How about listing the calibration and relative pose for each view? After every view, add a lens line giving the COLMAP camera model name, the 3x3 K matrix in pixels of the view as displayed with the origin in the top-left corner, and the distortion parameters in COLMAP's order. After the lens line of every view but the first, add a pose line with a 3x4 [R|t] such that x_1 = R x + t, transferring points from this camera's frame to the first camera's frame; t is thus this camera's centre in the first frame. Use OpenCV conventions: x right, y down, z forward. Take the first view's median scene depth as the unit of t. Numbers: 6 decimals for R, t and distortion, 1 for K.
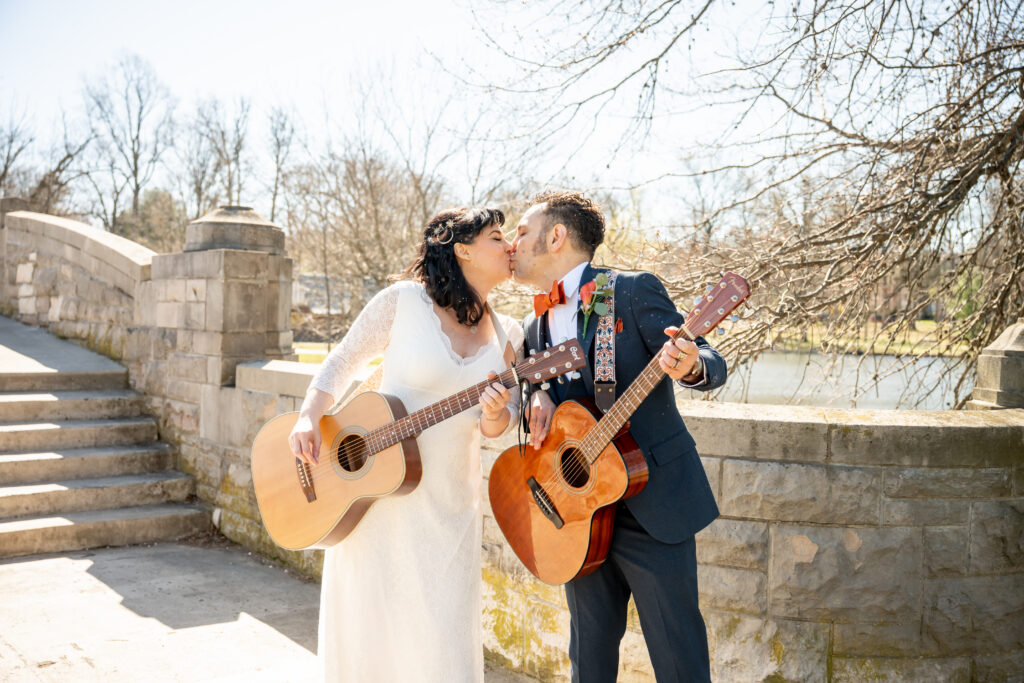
lens RADIAL K [[1650.9, 0, 512.0], [0, 1650.9, 341.5], [0, 0, 1]] dist [0.296155, 0.087669]
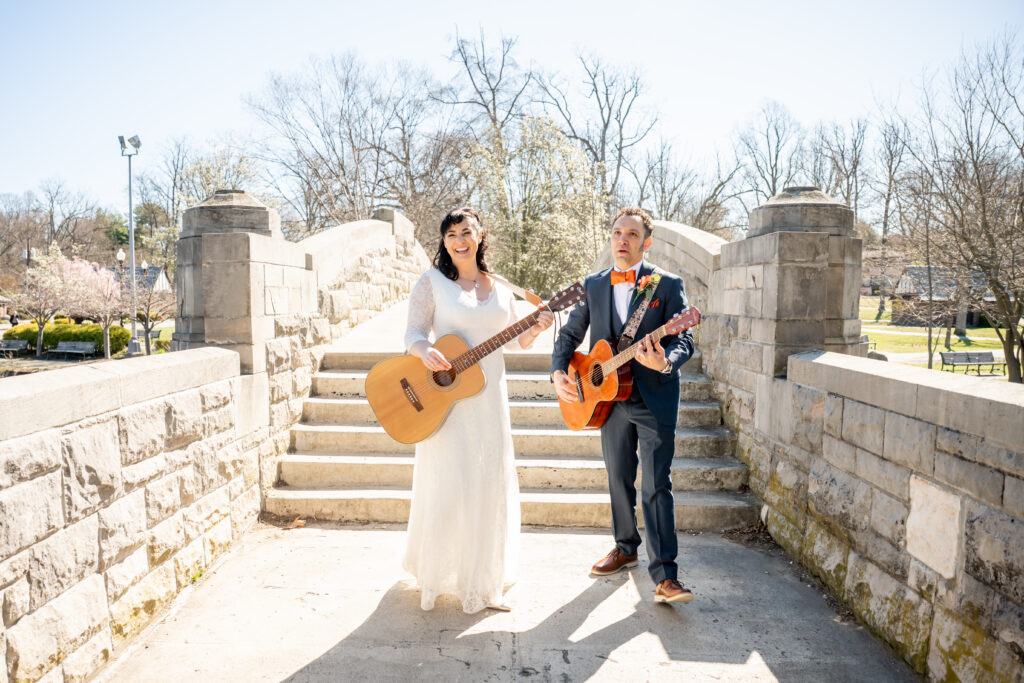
lens RADIAL K [[731.5, 0, 511.3], [0, 731.5, 358.8], [0, 0, 1]] dist [-0.152503, 0.136877]
pose [[0.759680, 0.033950, -0.649410, -0.023226], [0.003436, 0.998413, 0.056216, -0.006841], [0.650288, -0.044938, 0.758357, 0.585535]]
